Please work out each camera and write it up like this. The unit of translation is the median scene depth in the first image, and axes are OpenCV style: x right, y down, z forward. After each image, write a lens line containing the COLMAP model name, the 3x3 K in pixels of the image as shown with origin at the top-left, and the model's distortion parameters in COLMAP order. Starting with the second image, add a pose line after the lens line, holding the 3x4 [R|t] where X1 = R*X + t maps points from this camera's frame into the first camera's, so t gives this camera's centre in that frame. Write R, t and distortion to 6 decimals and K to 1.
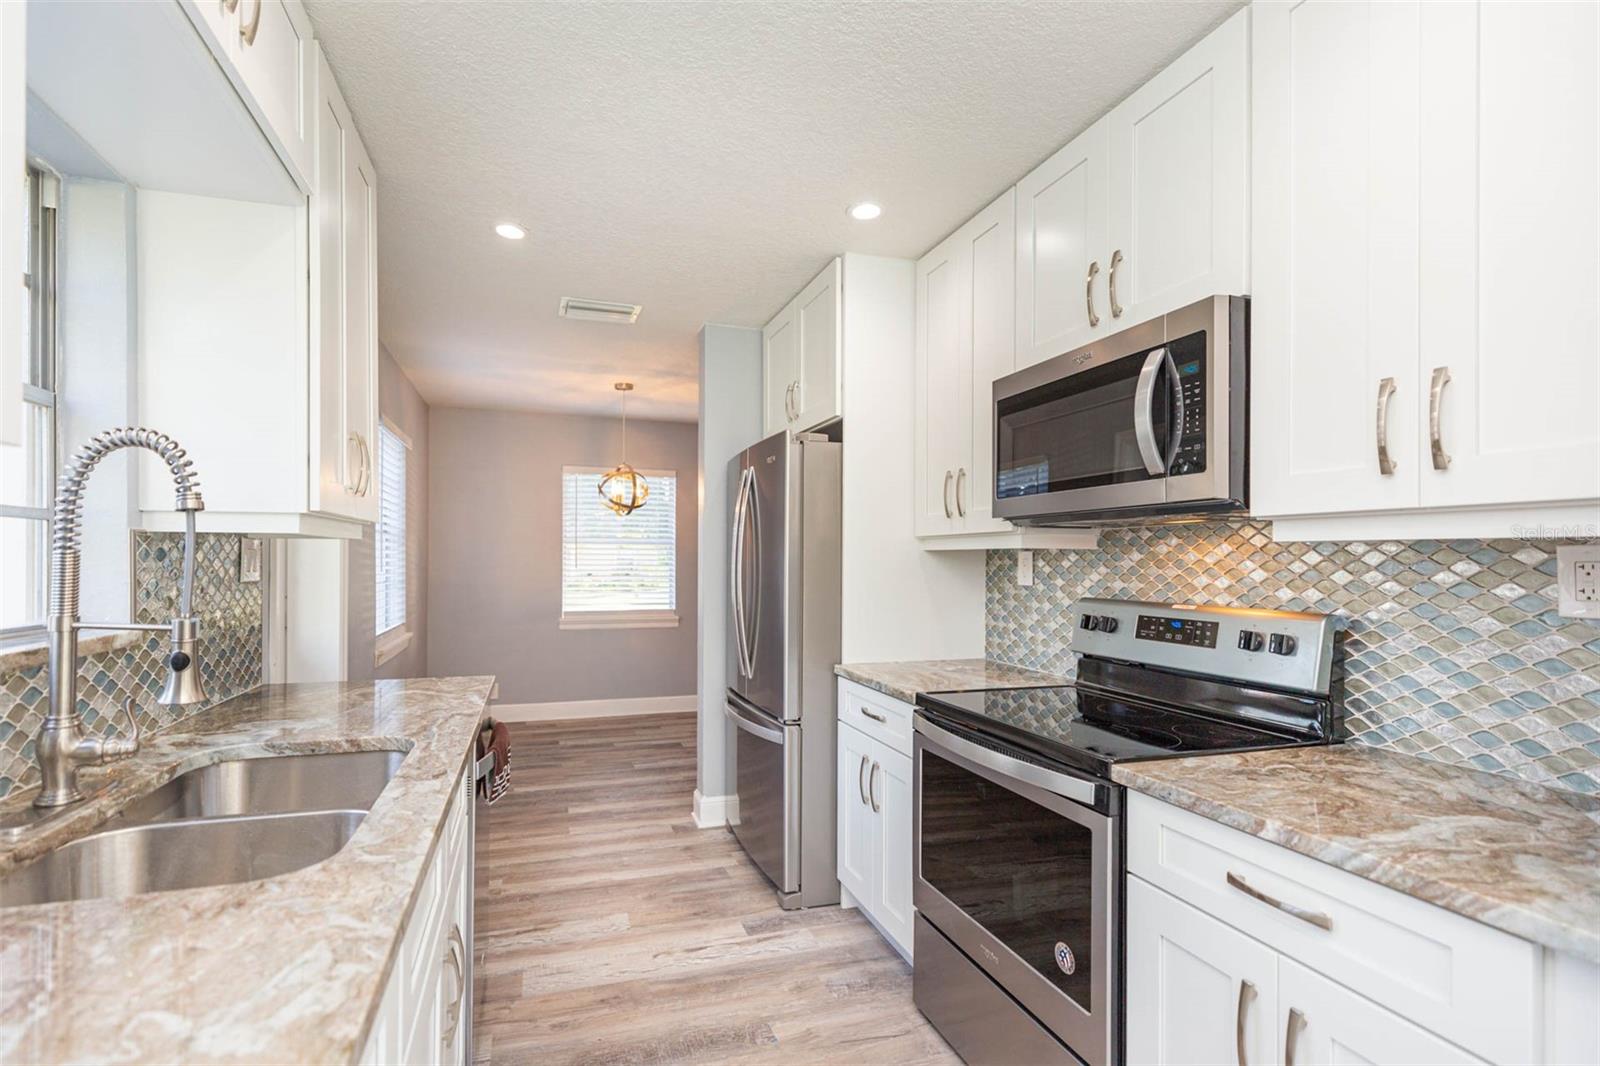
lens RADIAL K [[765.9, 0, 818.9], [0, 765.9, 563.0], [0, 0, 1]] dist [-0.000165, -0.000191]
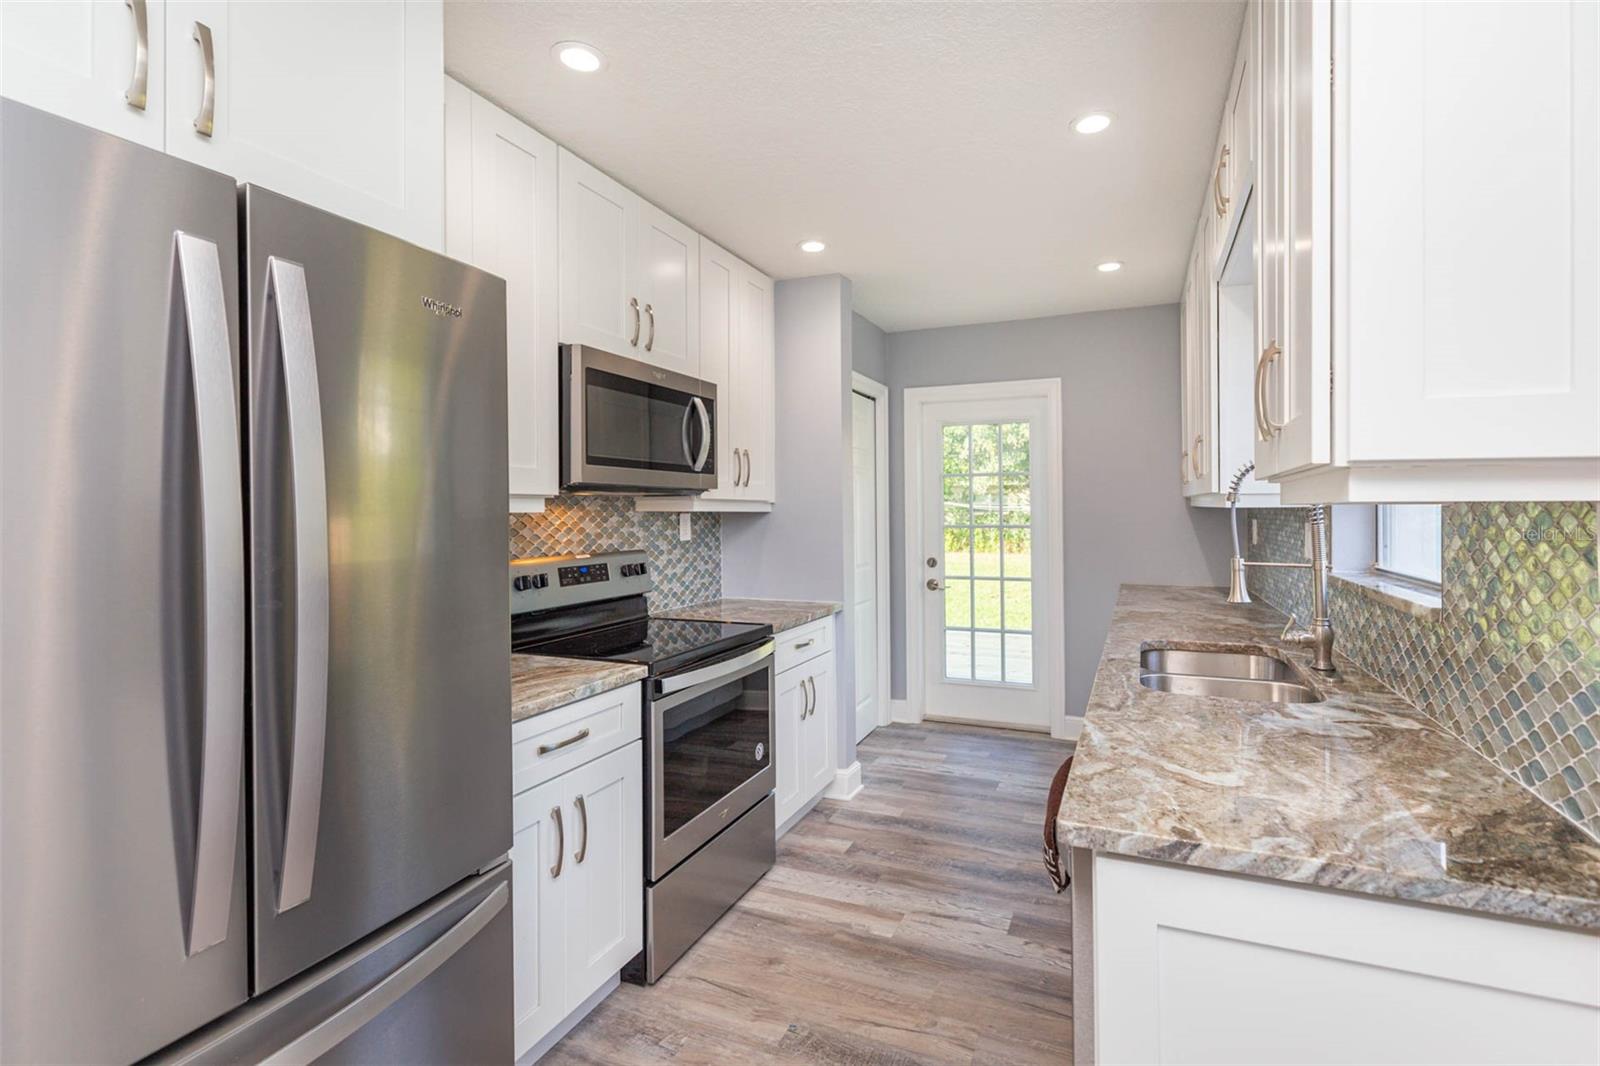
lens RADIAL K [[743.0, 0, 798.9], [0, 743.0, 518.9], [0, 0, 1]] dist [0.001715, 0.000061]
pose [[-0.707636, -0.012268, 0.706470, -0.712890], [-0.000511, 0.999858, 0.016851, -0.031113], [-0.706576, 0.011564, -0.707542, 1.632168]]
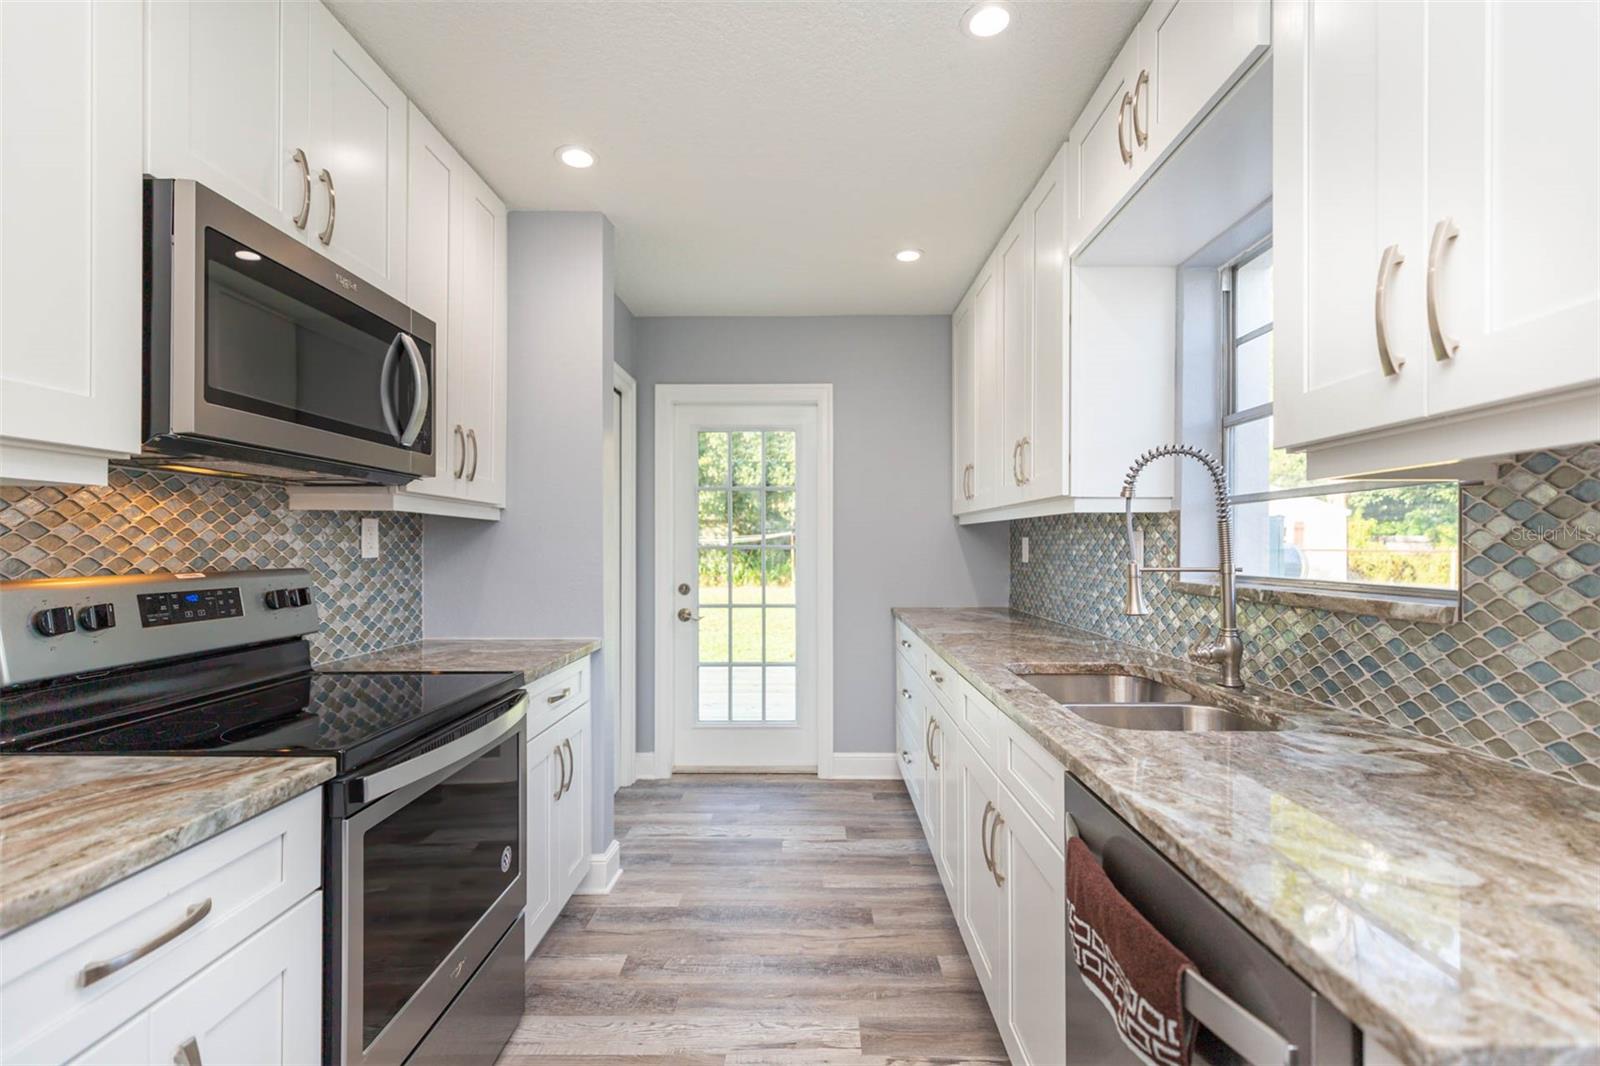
lens RADIAL K [[756.5, 0, 797.2], [0, 756.5, 545.8], [0, 0, 1]] dist [0.001942, 0.000003]
pose [[-0.928133, -0.011082, 0.372083, -0.407919], [-0.010259, 0.999939, 0.004192, 0.015488], [-0.372107, 0.000073, -0.928190, 1.477470]]
